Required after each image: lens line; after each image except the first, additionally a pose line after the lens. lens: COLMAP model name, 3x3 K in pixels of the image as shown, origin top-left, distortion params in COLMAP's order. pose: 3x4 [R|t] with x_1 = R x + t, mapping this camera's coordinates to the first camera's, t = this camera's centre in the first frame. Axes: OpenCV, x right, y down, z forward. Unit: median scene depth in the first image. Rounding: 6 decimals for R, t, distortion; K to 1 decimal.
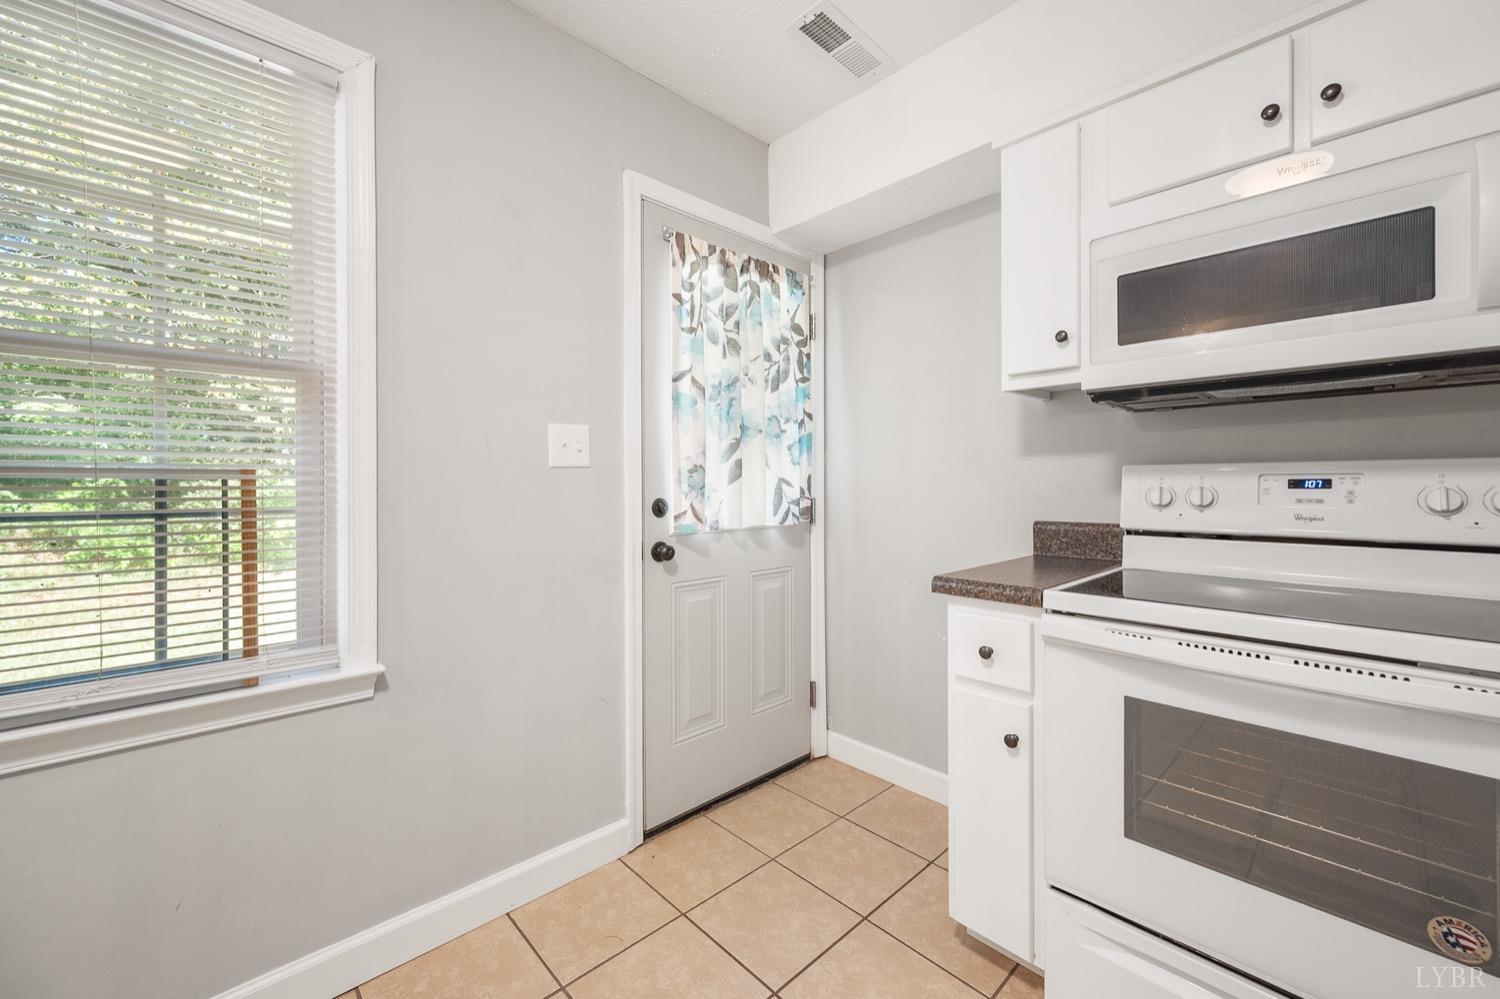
lens RADIAL K [[596.3, 0, 746.8], [0, 596.3, 483.9], [0, 0, 1]] dist [0.001570, -0.000595]
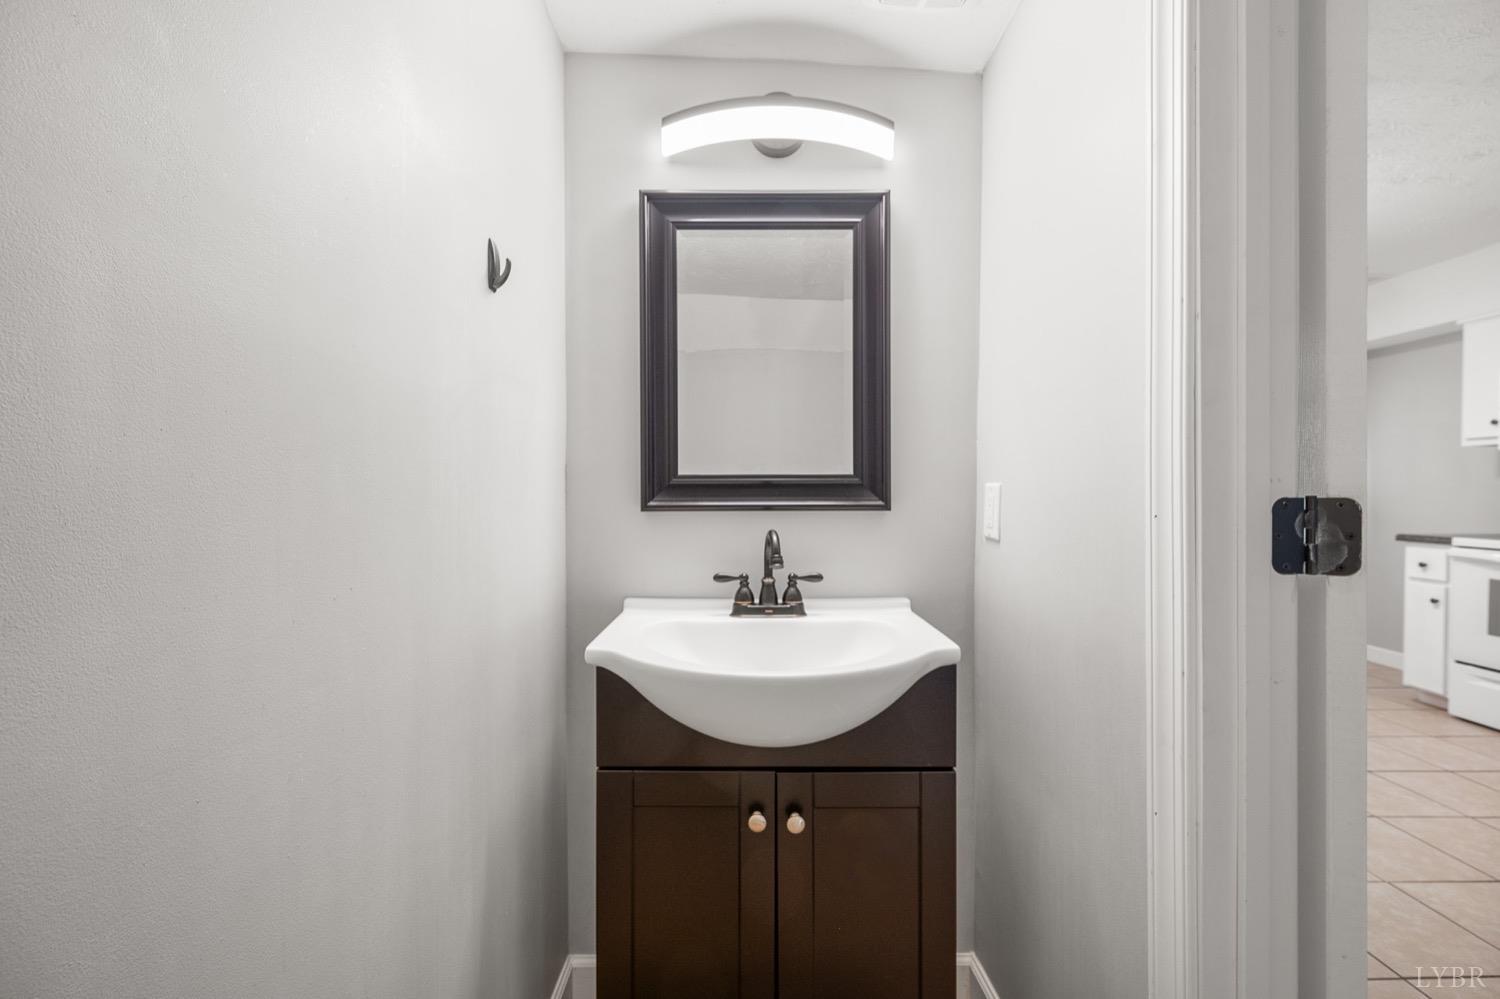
lens RADIAL K [[596.3, 0, 750.1], [0, 596.3, 499.7], [0, 0, 1]] dist [0.001570, -0.000595]
pose [[0.745676, 0.015570, -0.666127, -0.008804], [-0.003455, 0.999804, 0.019501, -0.008115], [0.666300, -0.012240, 0.745583, -1.875577]]
